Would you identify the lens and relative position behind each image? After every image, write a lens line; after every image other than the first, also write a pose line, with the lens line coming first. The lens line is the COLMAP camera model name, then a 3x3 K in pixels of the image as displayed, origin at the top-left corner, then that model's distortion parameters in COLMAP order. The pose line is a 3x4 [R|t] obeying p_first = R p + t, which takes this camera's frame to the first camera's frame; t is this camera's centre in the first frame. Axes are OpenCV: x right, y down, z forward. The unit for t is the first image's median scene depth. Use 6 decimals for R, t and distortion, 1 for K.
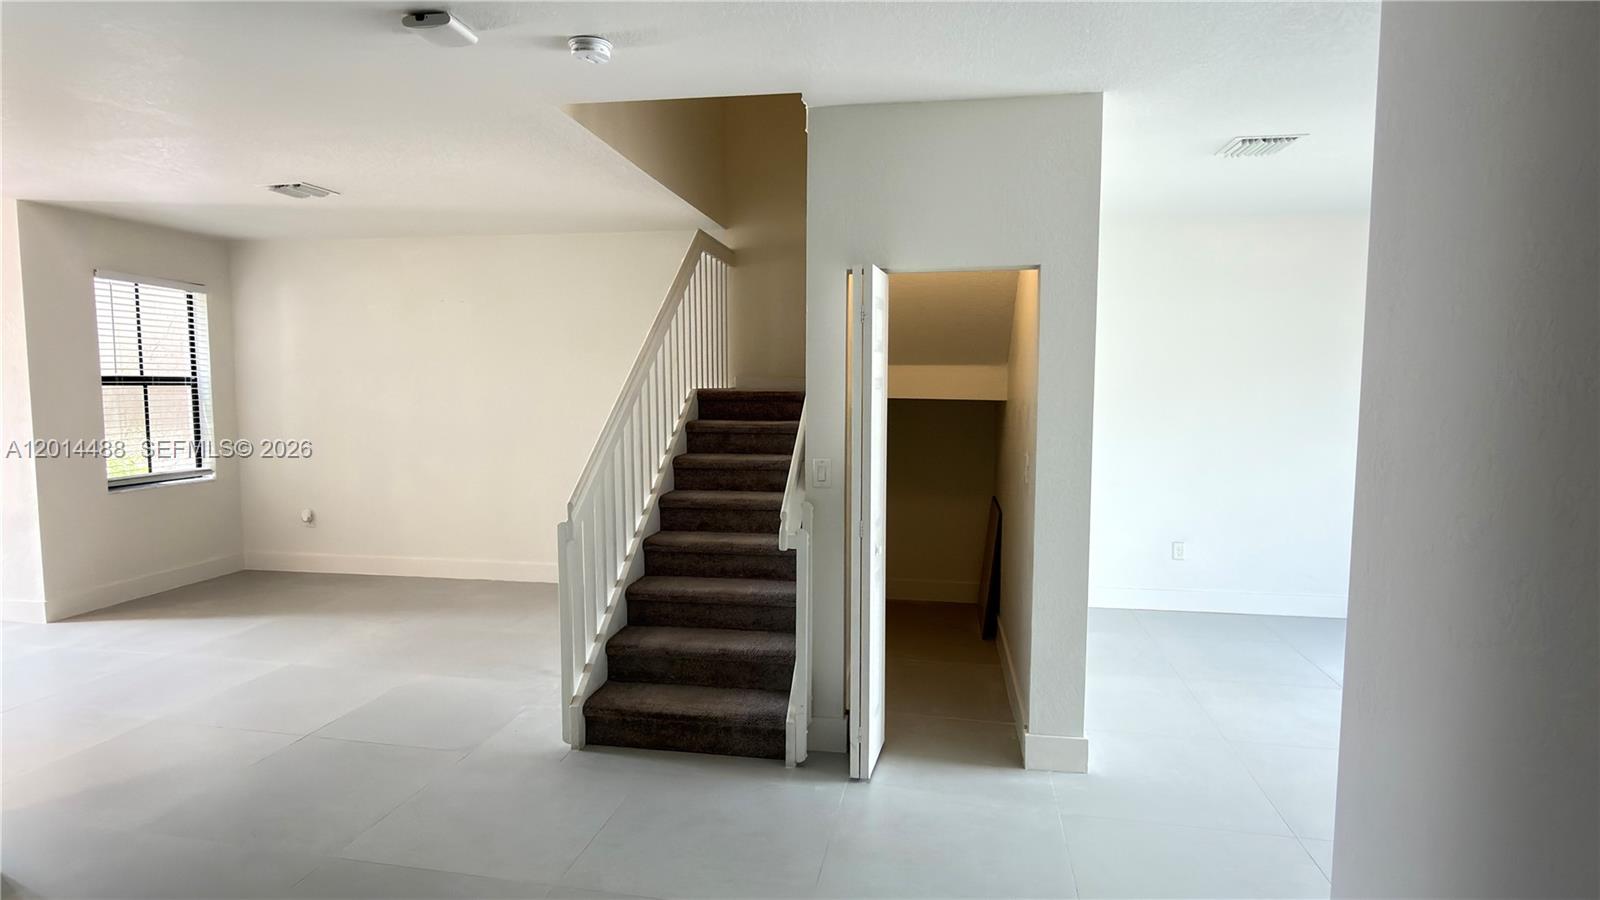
lens RADIAL K [[846.8, 0, 794.0], [0, 846.8, 452.5], [0, 0, 1]] dist [0.003873, -0.001504]
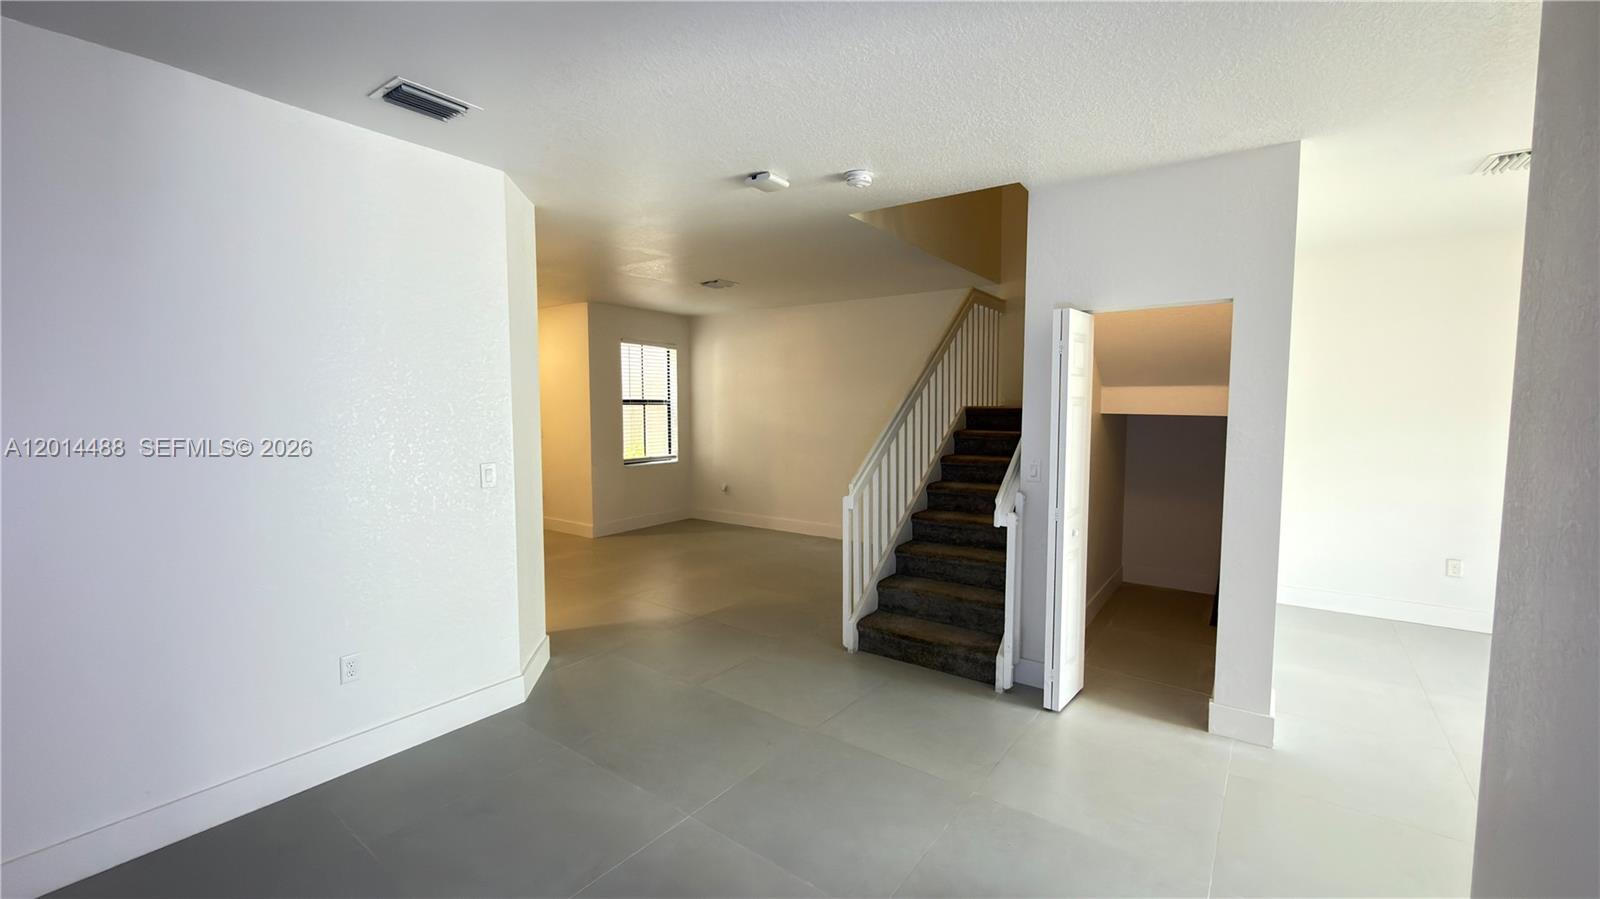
lens RADIAL K [[642.0, 0, 795.4], [0, 642.0, 452.9], [0, 0, 1]] dist [0.003103, -0.000089]
pose [[0.898818, 0.030860, -0.437235, 0.125703], [-0.032306, 0.999469, 0.004132, 0.004131], [0.437131, 0.010411, 0.899338, -0.042699]]
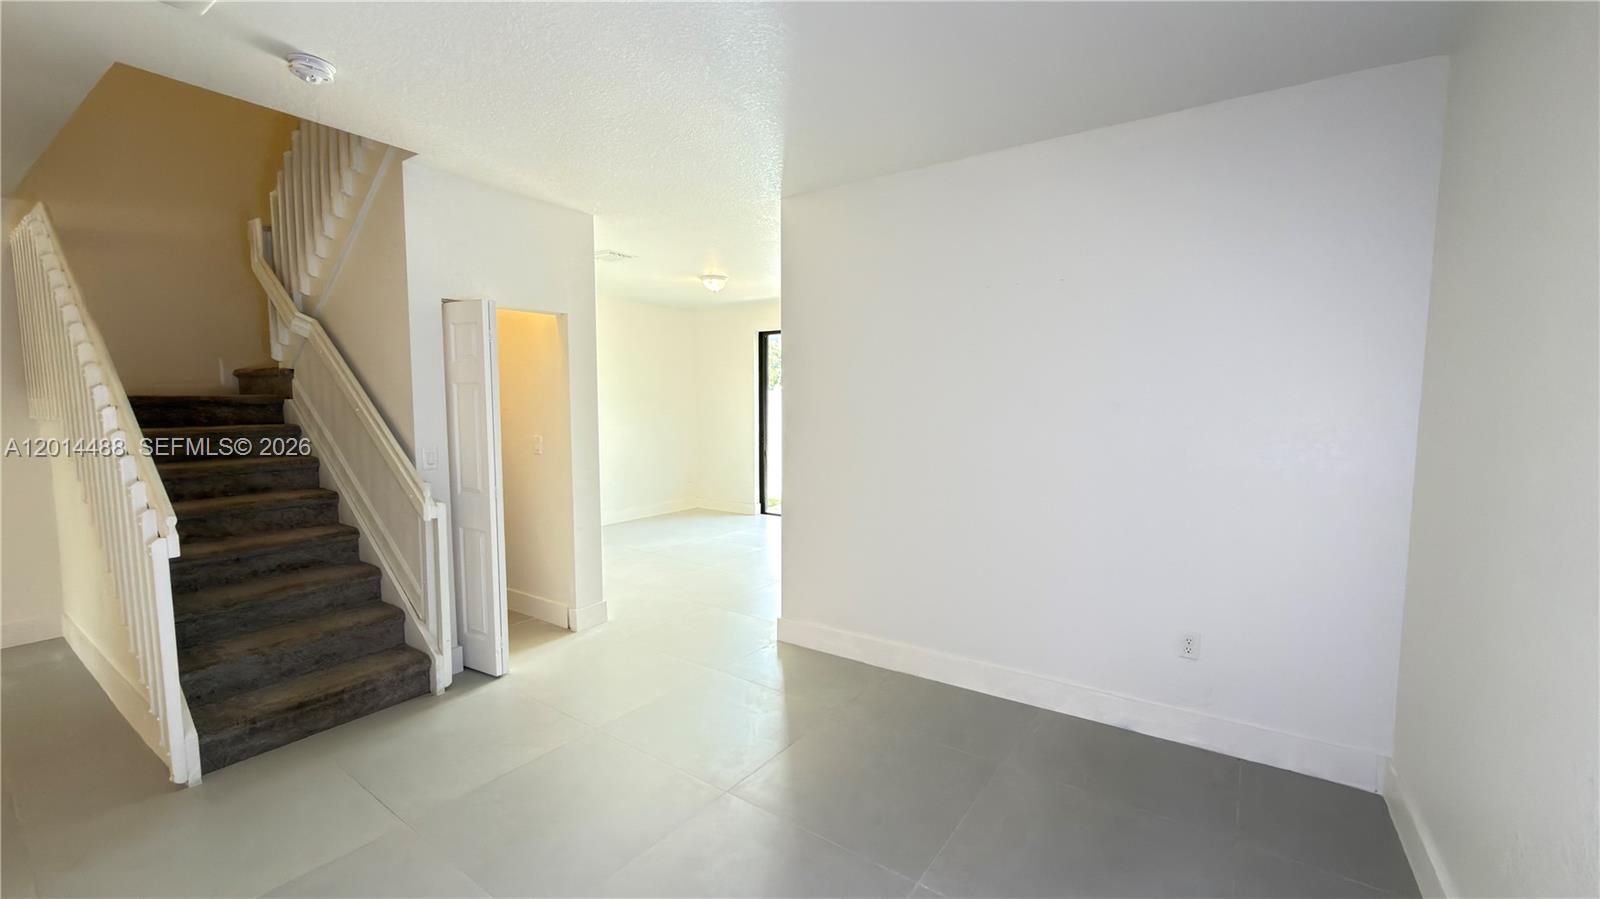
lens RADIAL K [[642.0, 0, 797.2], [0, 642.0, 450.6], [0, 0, 1]] dist [0.003103, -0.000089]
pose [[0.419917, -0.079184, 0.904101, -0.558632], [0.075857, 0.995763, 0.051979, 0.004730], [-0.904387, 0.046755, 0.424145, 0.096296]]
